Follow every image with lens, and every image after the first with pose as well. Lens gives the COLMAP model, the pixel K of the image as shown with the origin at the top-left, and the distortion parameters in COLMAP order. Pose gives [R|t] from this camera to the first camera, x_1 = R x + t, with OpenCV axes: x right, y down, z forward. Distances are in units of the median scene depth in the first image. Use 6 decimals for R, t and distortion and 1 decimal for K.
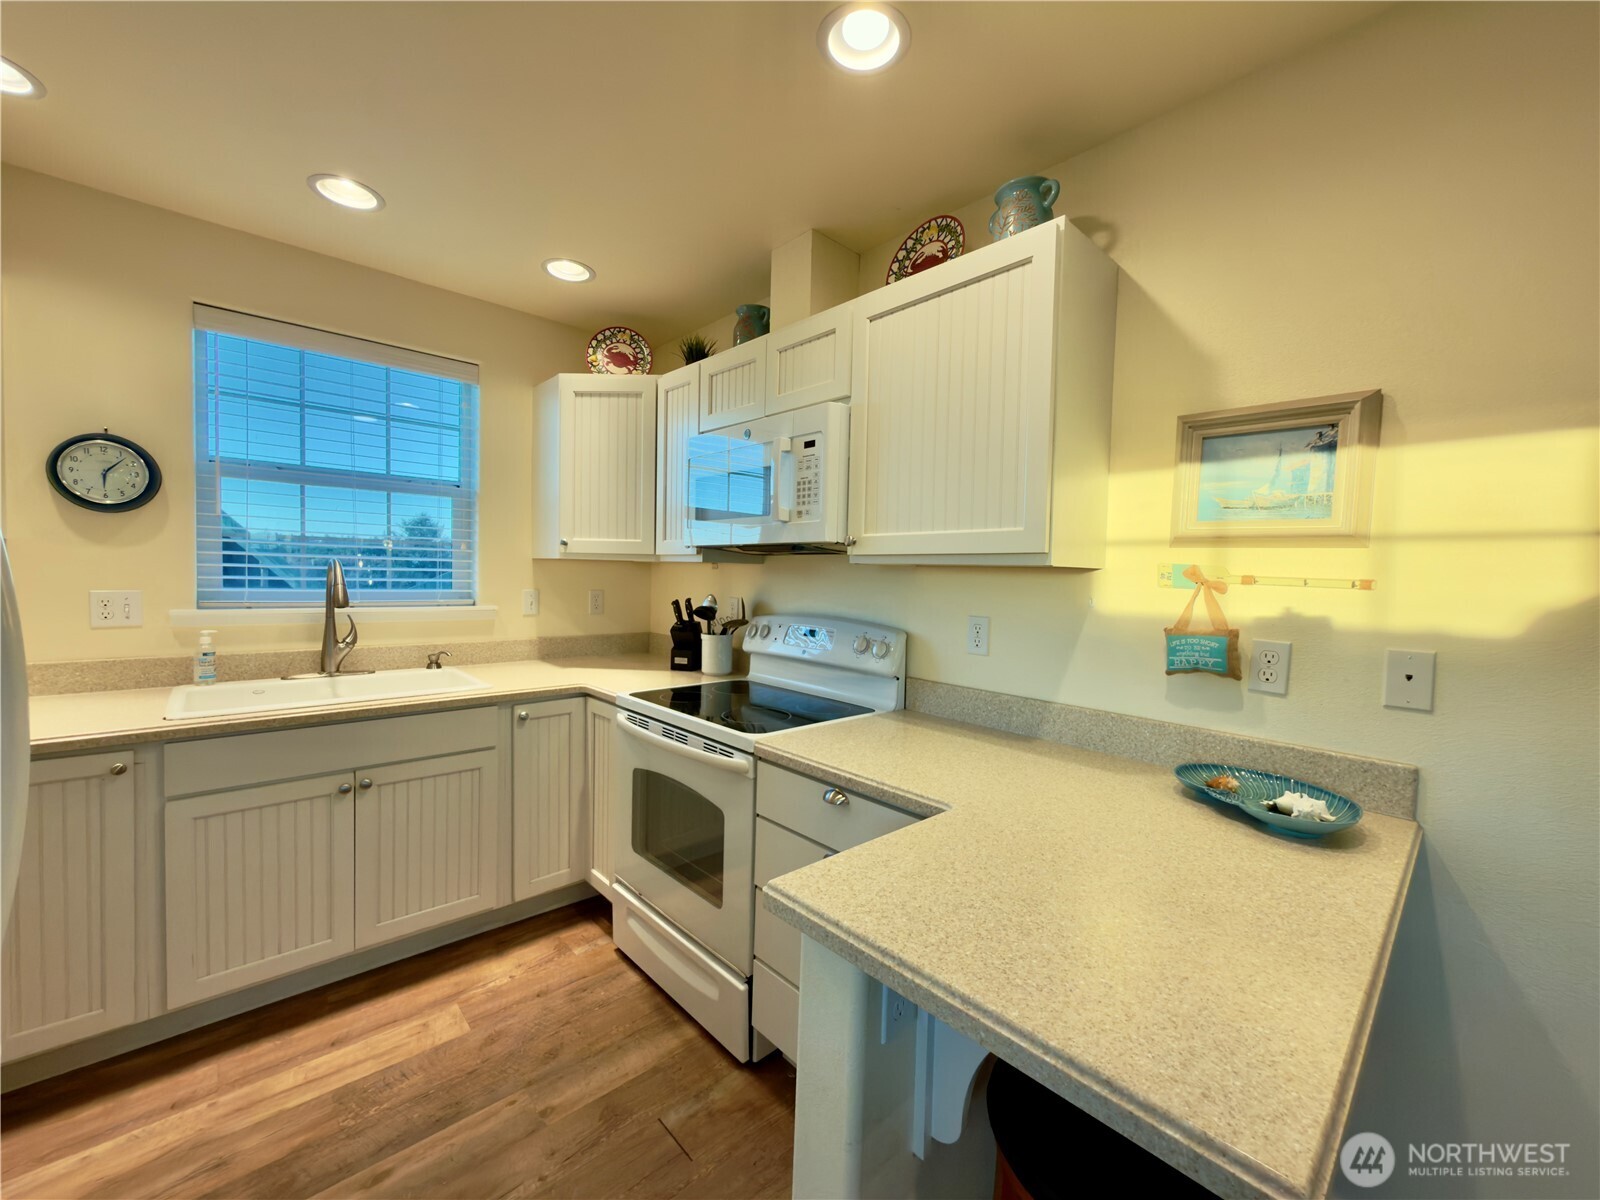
lens RADIAL K [[638.5, 0, 802.8], [0, 638.5, 599.2], [0, 0, 1]] dist [-0.000267, 0.000255]
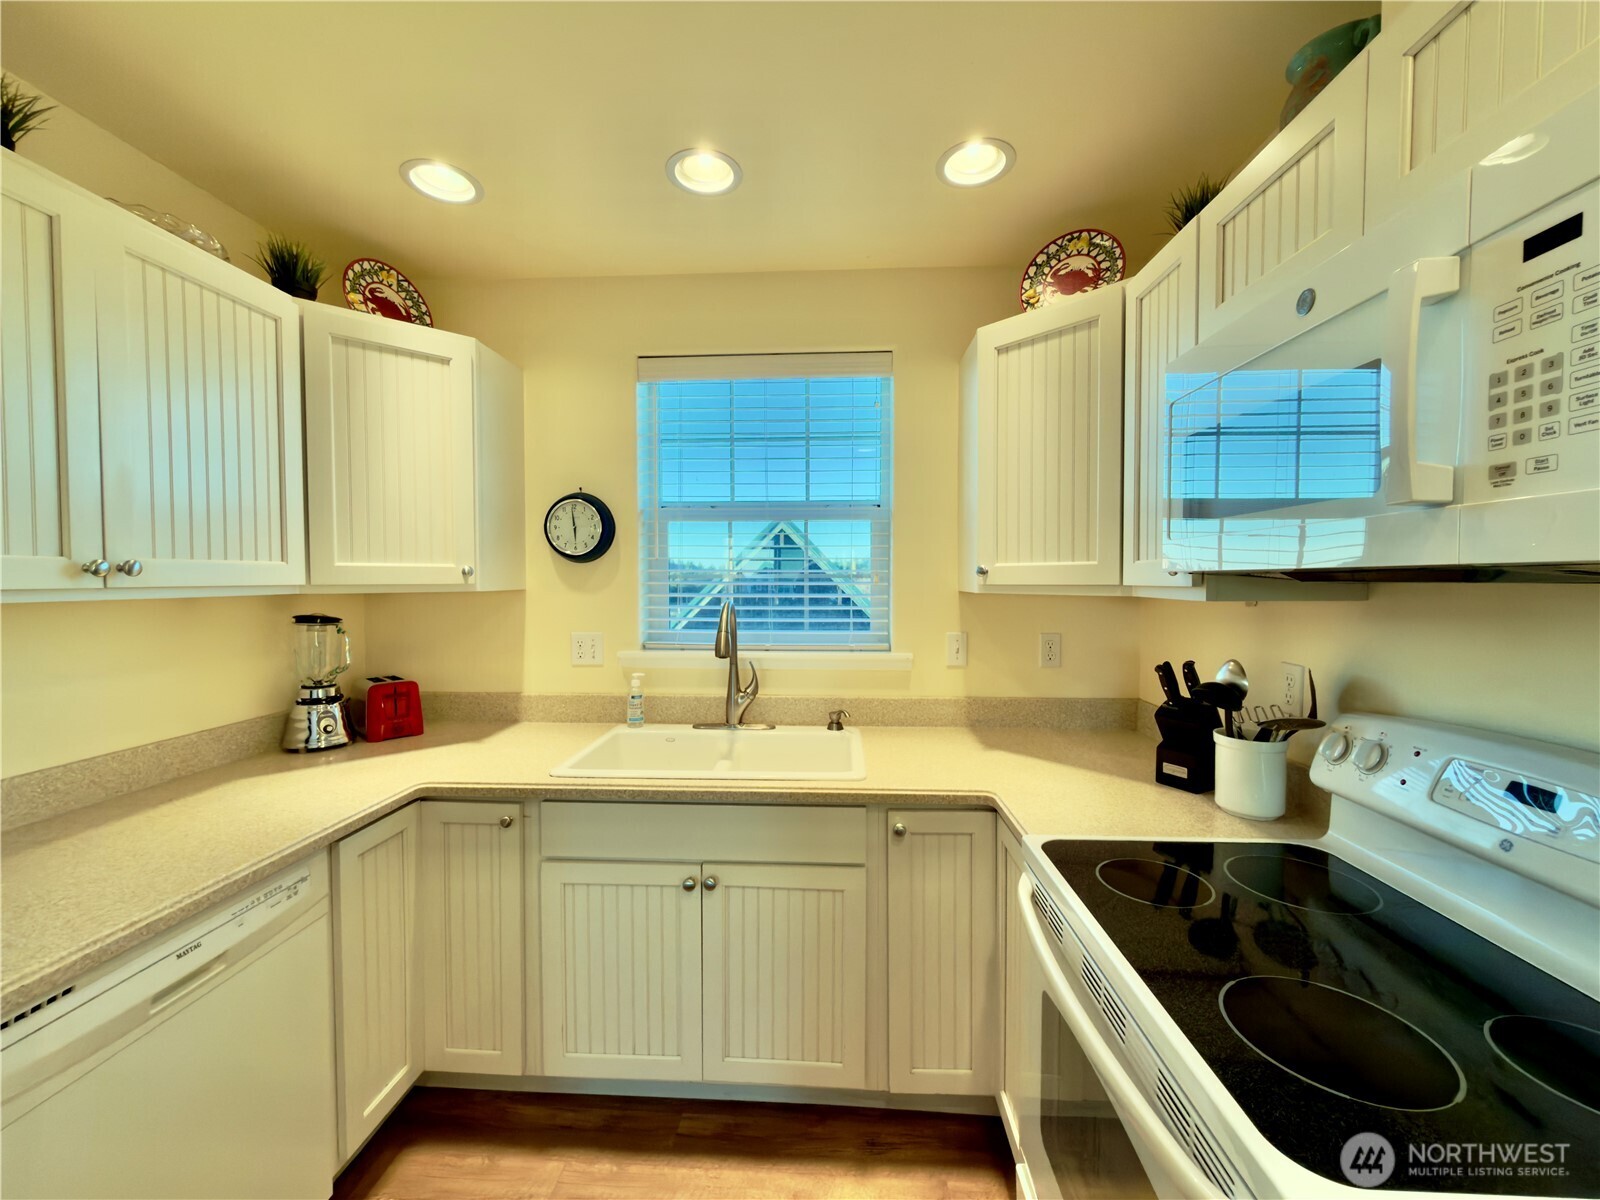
lens RADIAL K [[638.5, 0, 803.9], [0, 638.5, 599.1], [0, 0, 1]] dist [-0.000267, 0.000255]
pose [[0.695787, -0.002912, -0.718243, -0.017386], [-0.011256, 0.999825, -0.014958, -0.058305], [0.718160, 0.018492, 0.695632, 0.493496]]
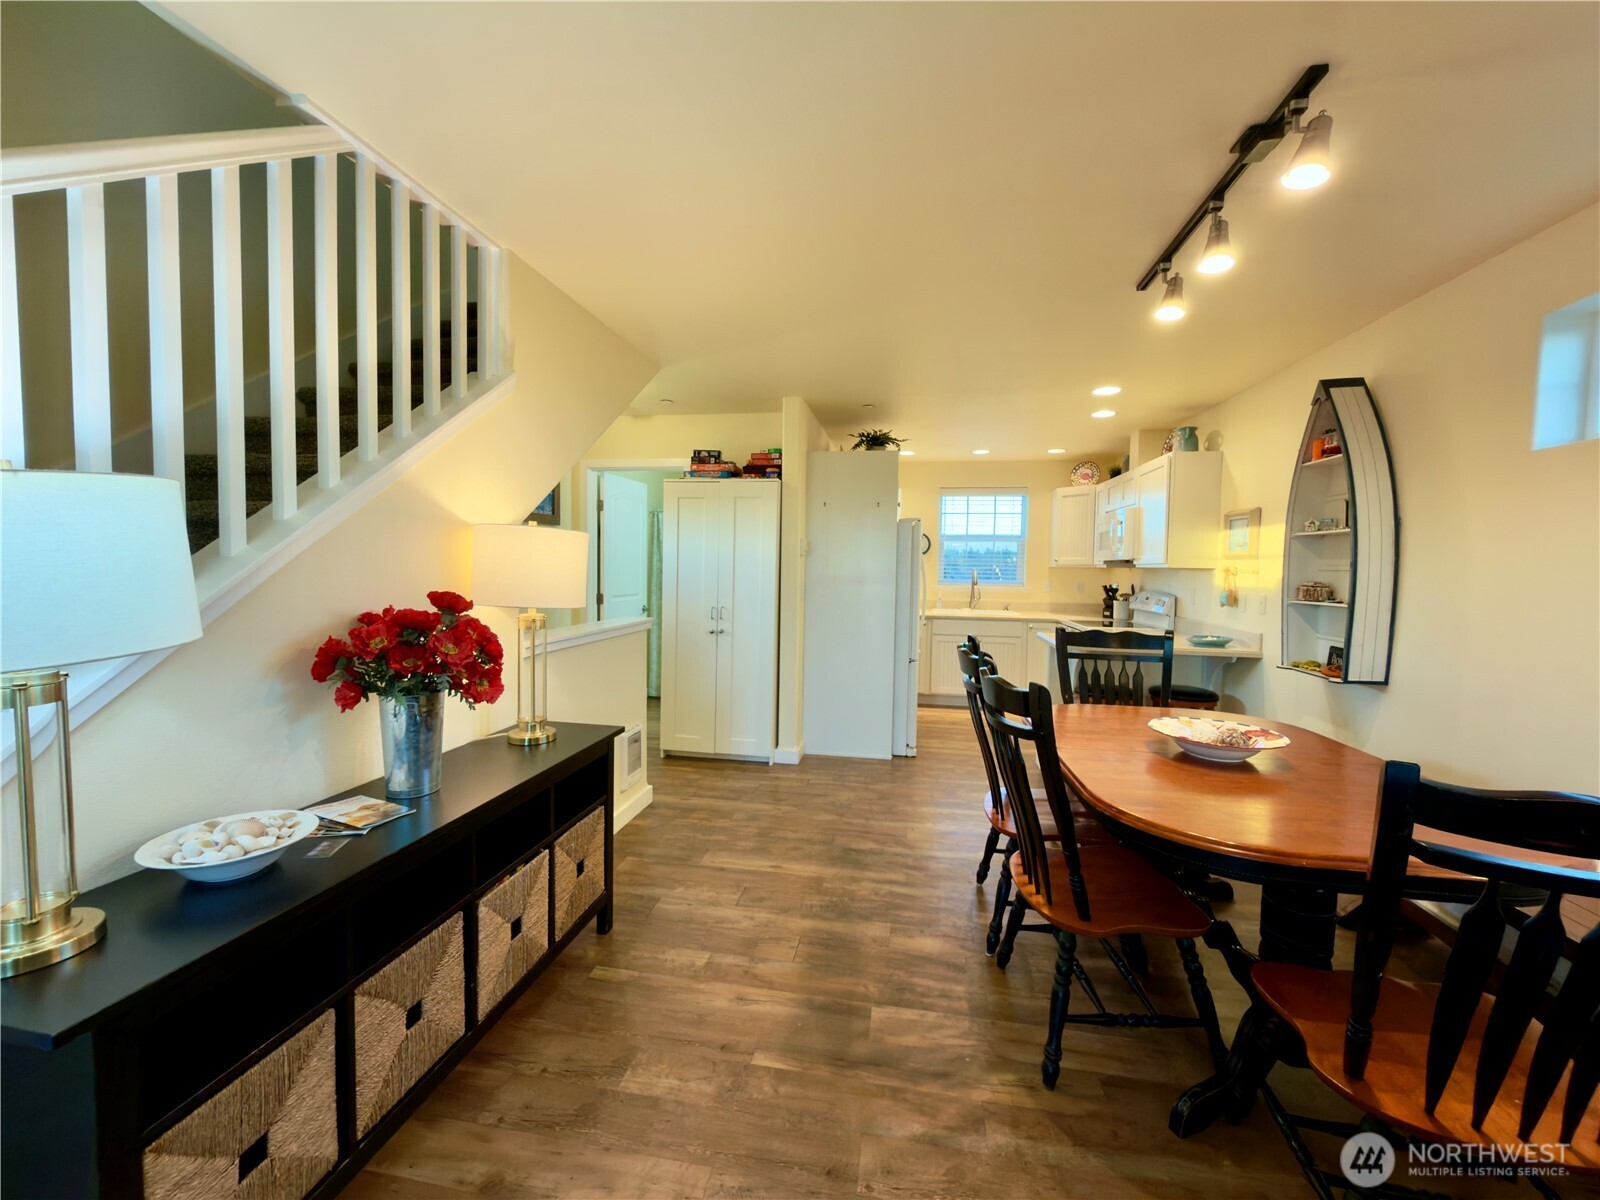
lens RADIAL K [[638.5, 0, 802.1], [0, 638.5, 599.7], [0, 0, 1]] dist [-0.000267, 0.000255]
pose [[0.602184, 0.024333, -0.797986, 1.221619], [-0.032040, 0.999467, 0.006298, 0.093353], [0.797714, 0.021775, 0.602643, -1.505750]]
